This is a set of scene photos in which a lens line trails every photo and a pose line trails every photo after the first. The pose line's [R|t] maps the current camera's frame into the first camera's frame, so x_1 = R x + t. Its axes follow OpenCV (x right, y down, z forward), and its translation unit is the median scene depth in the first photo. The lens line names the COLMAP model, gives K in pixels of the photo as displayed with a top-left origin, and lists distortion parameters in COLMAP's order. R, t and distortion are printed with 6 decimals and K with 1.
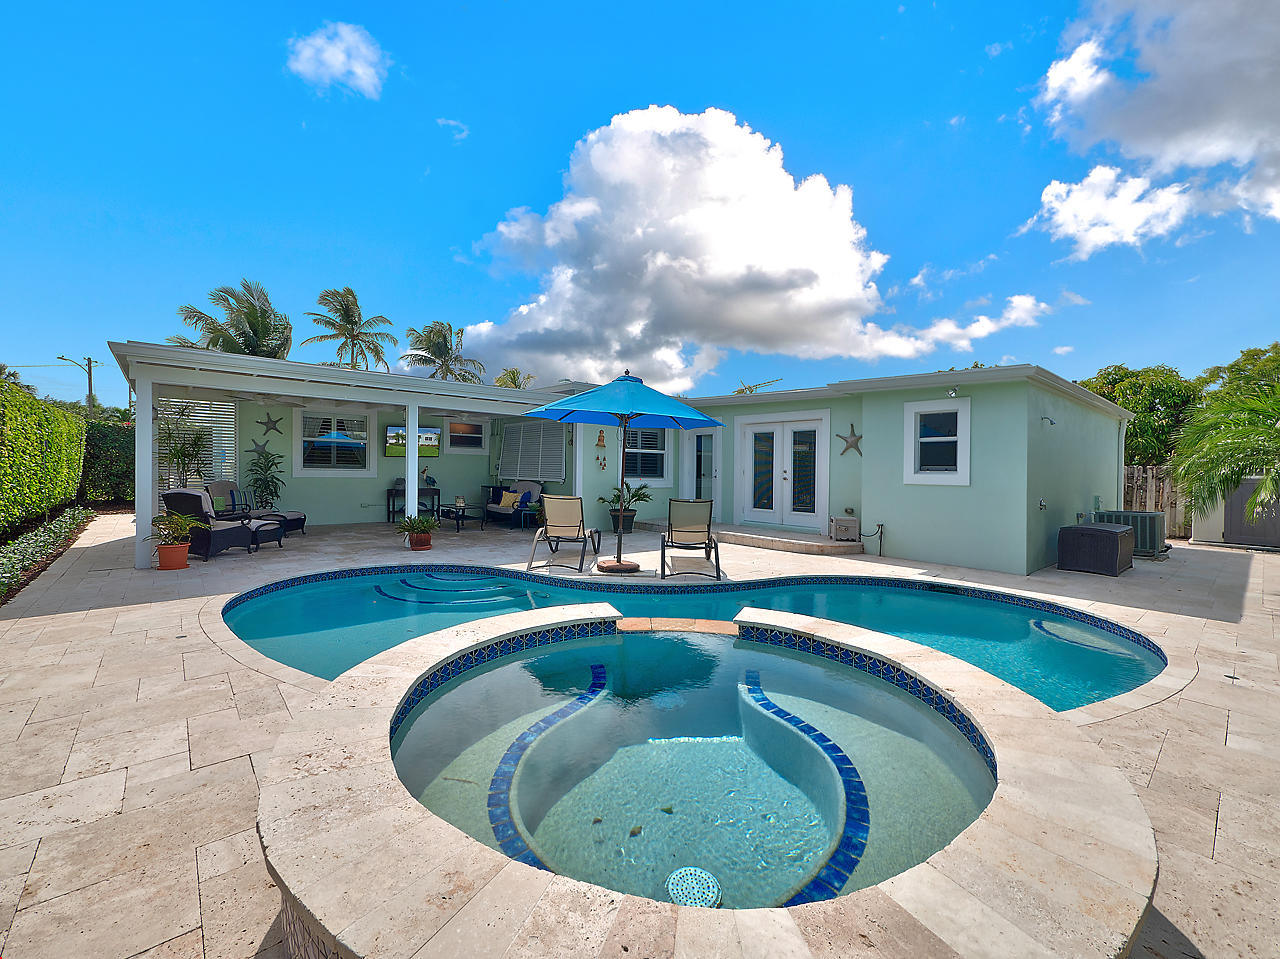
lens RADIAL K [[542.3, 0, 640.5], [0, 542.3, 474.1], [0, 0, 1]] dist [0.000343, -0.000315]
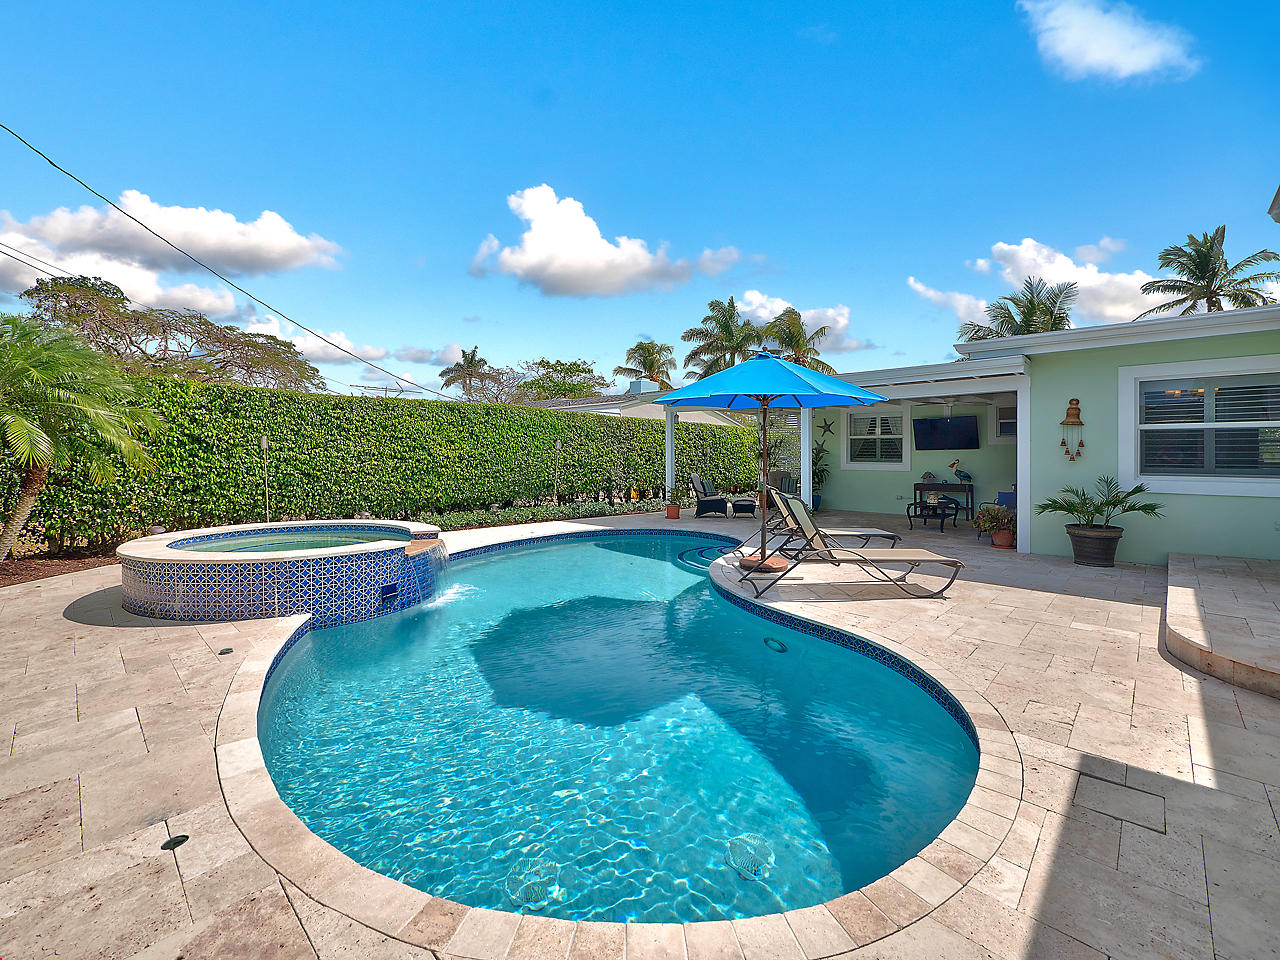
lens RADIAL K [[542.3, 0, 640.5], [0, 542.3, 474.8], [0, 0, 1]] dist [0.000343, -0.000315]
pose [[0.090374, 0.015921, -0.995781, 0.652505], [-0.015722, 0.999770, 0.014558, 0.008698], [0.995784, 0.014340, 0.090603, 0.554320]]
